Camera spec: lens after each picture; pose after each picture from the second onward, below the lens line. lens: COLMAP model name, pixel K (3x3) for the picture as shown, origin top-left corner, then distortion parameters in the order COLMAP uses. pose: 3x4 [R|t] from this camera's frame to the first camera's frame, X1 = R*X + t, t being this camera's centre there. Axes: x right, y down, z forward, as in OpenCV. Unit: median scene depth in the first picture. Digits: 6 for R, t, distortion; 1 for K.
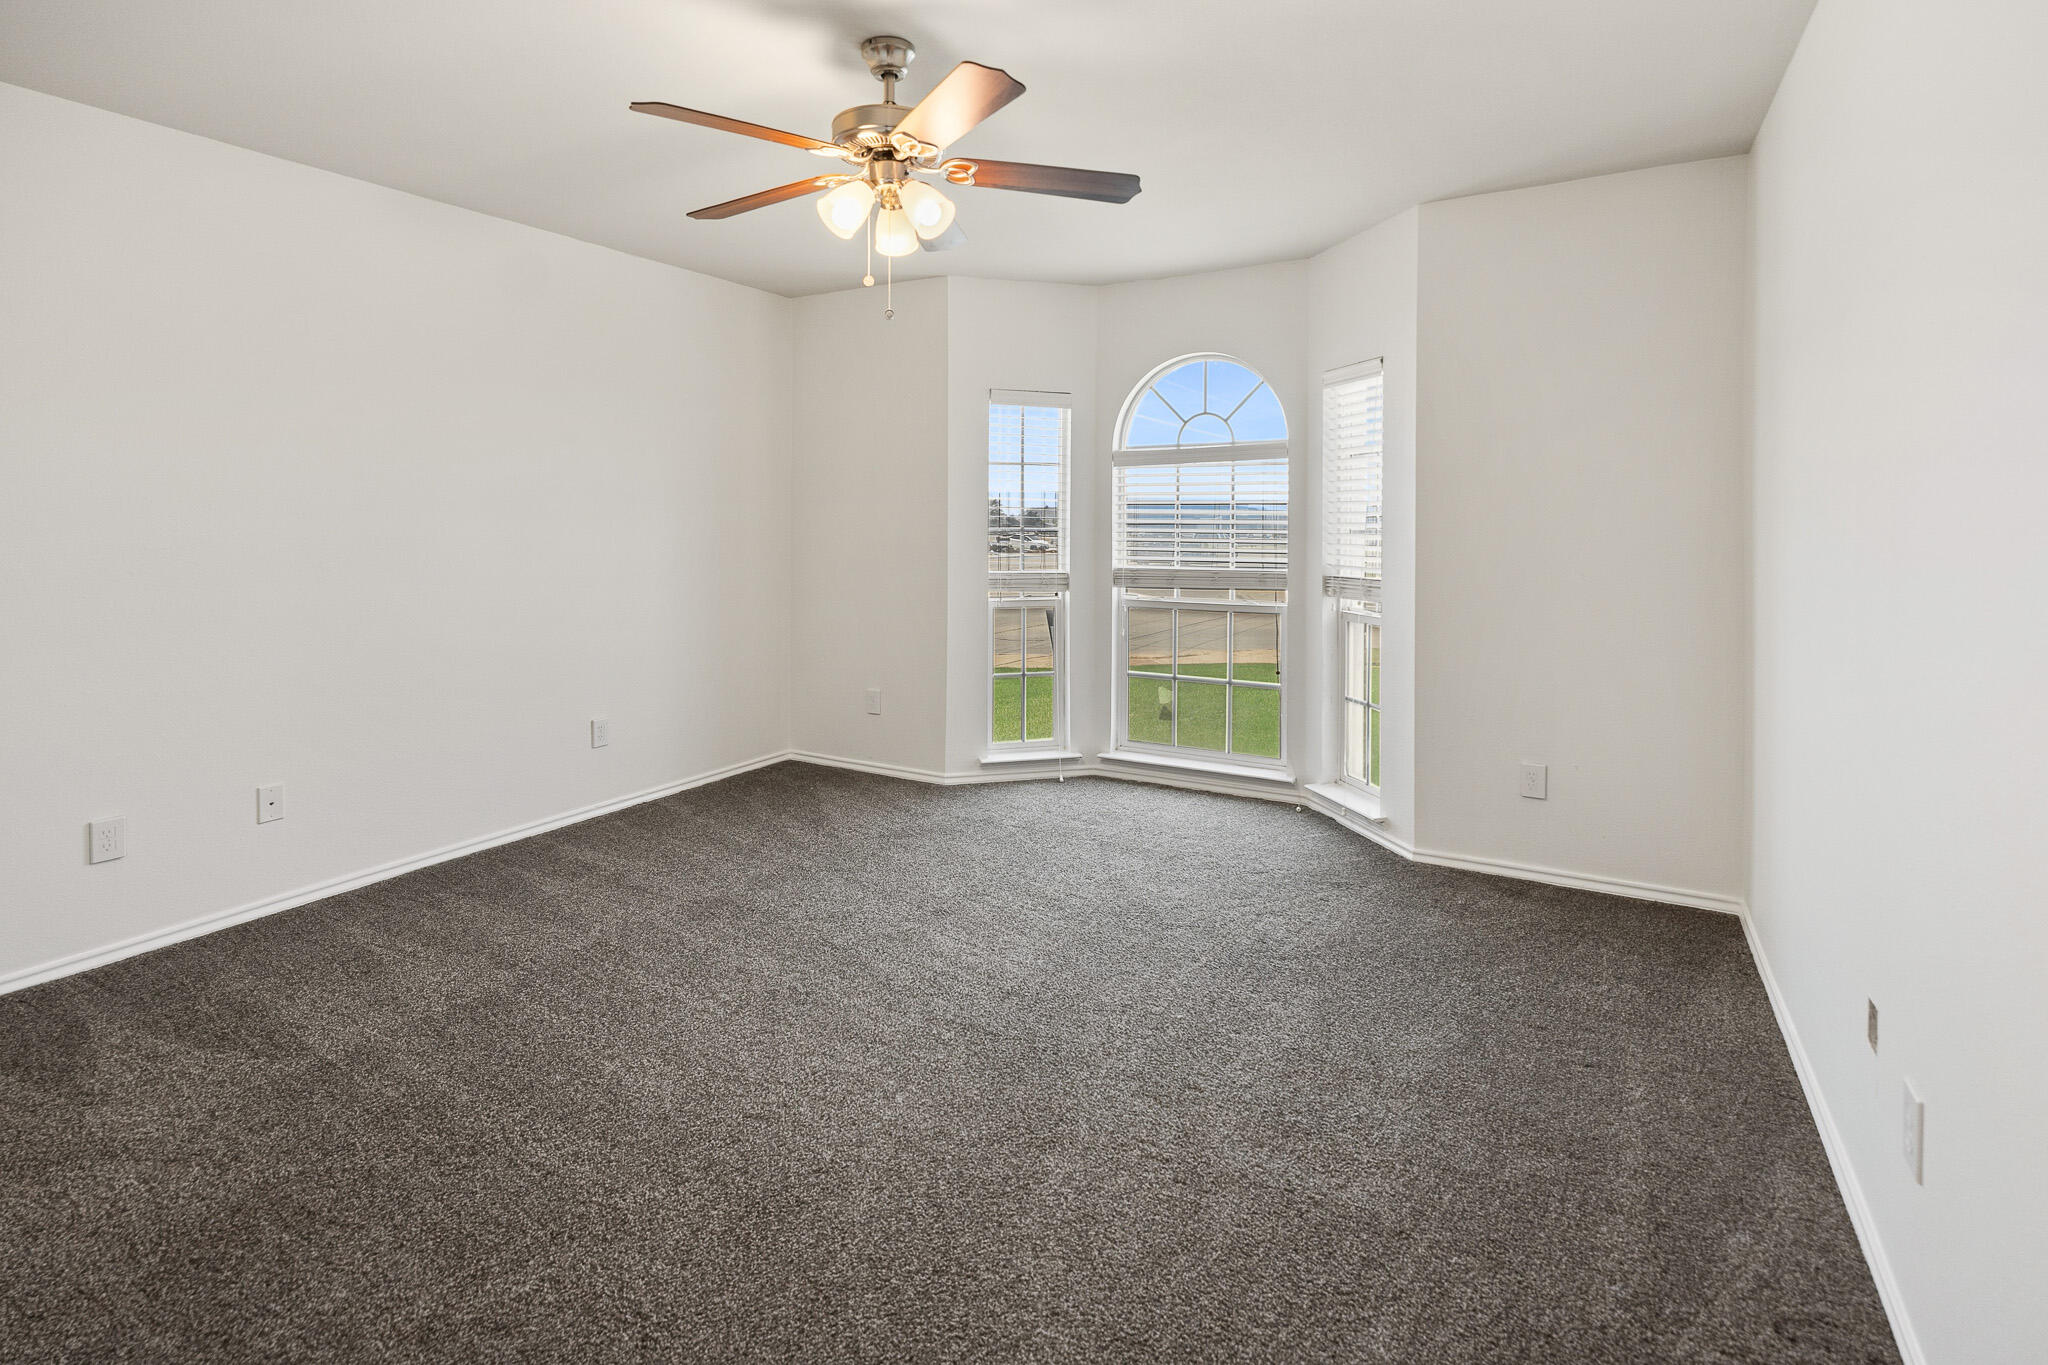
lens RADIAL K [[940.5, 0, 1024.0], [0, 940.5, 682.5], [0, 0, 1]] dist [0.001335, 0.000397]
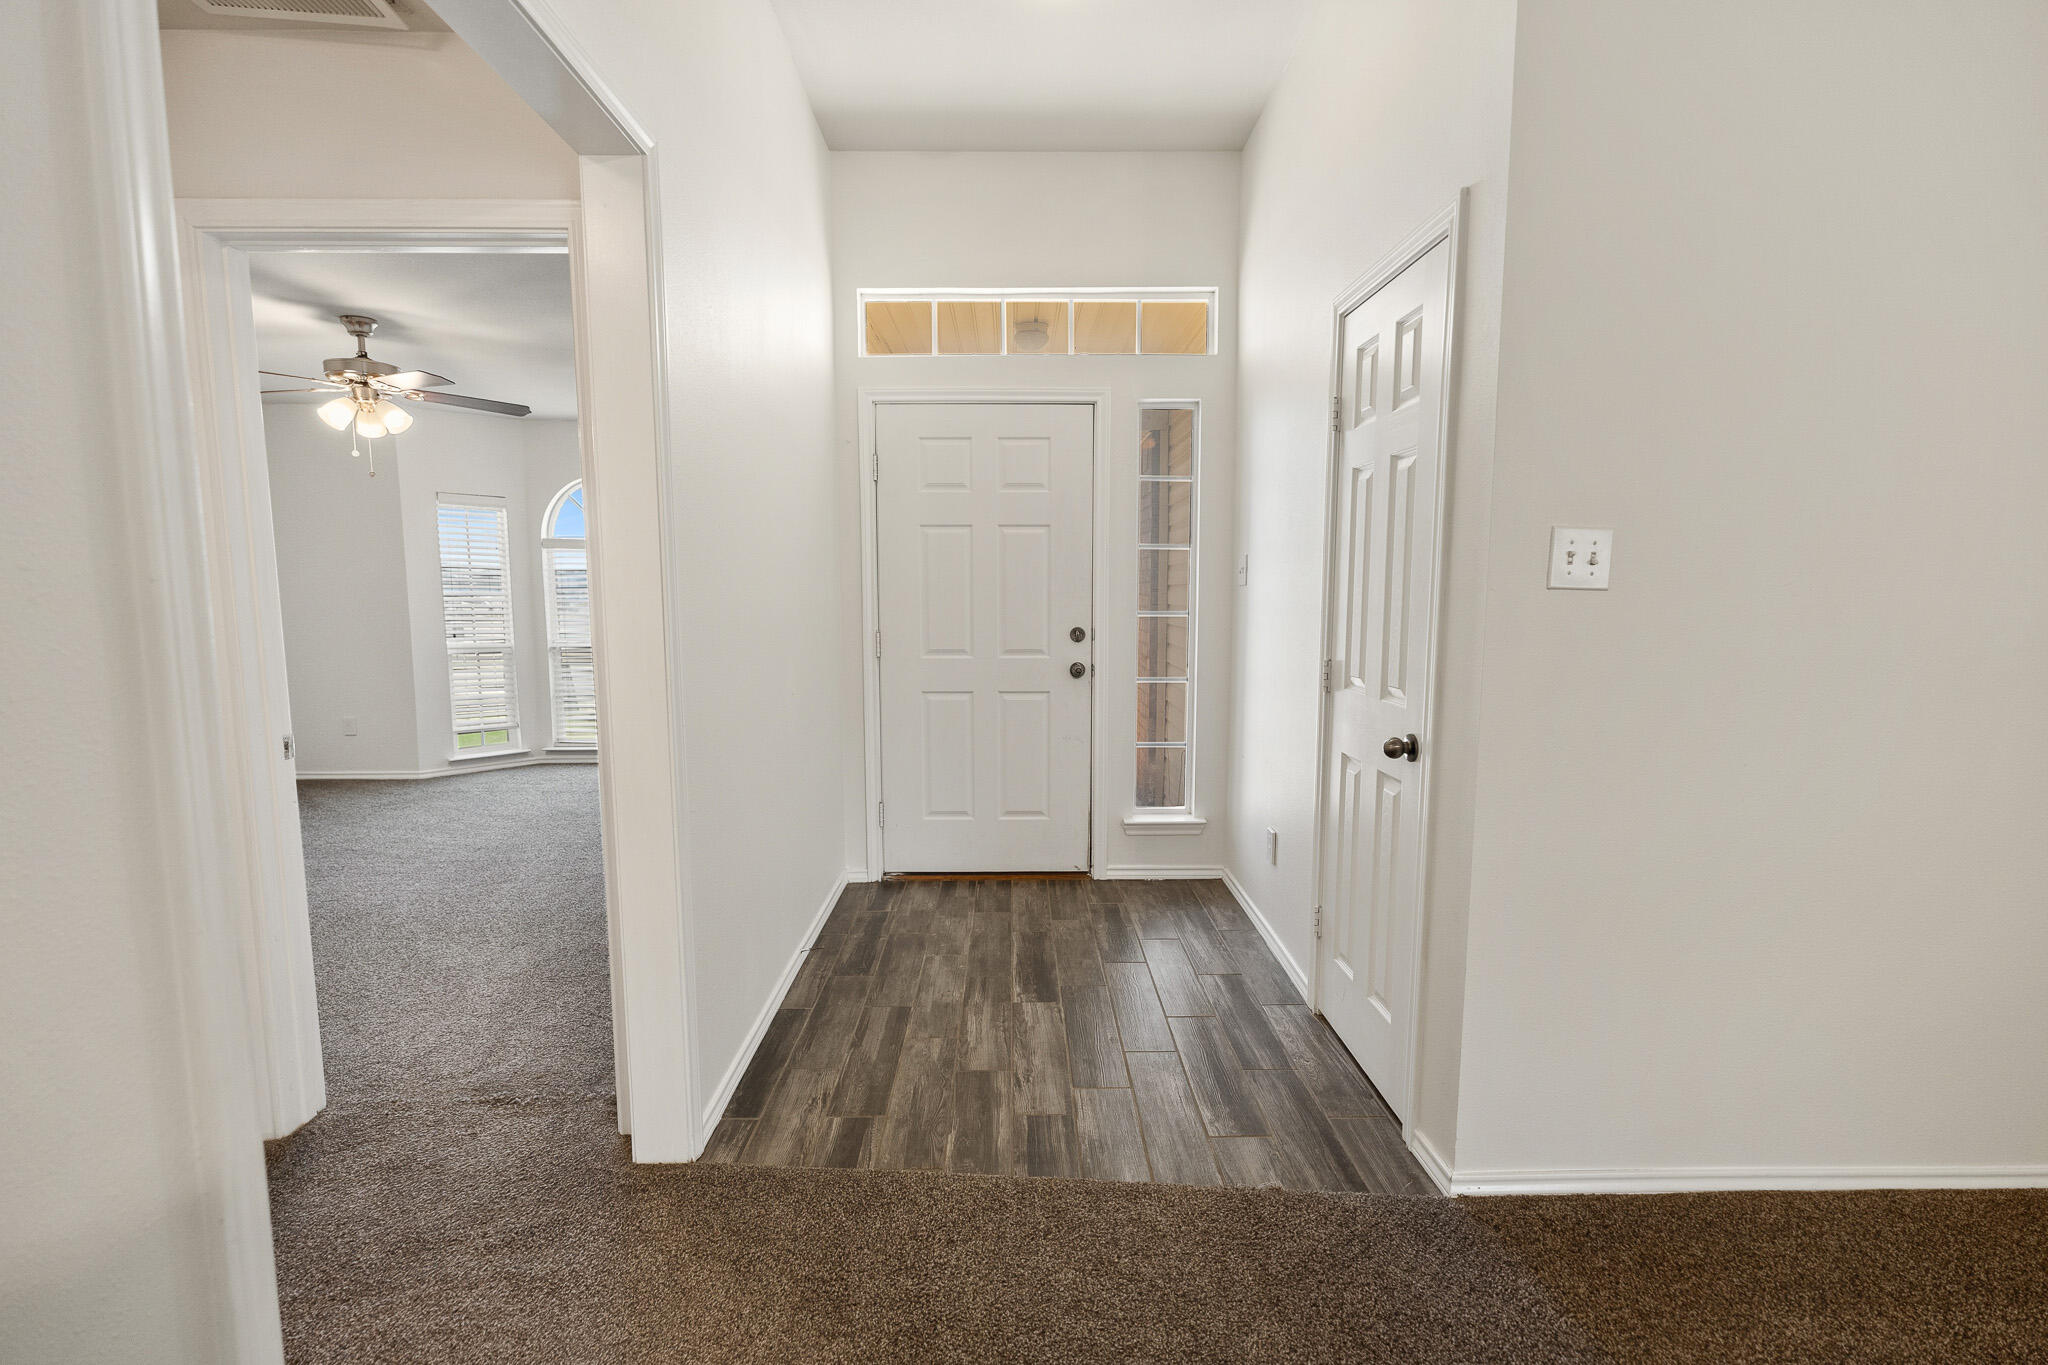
lens RADIAL K [[940.5, 0, 1024.0], [0, 940.5, 682.5], [0, 0, 1]] dist [0.001335, 0.000397]
pose [[0.866393, -0.065204, 0.495087, 0.015244], [0.096399, 0.994628, -0.037702, 0.170772], [-0.489969, 0.080390, 0.868025, -1.040191]]
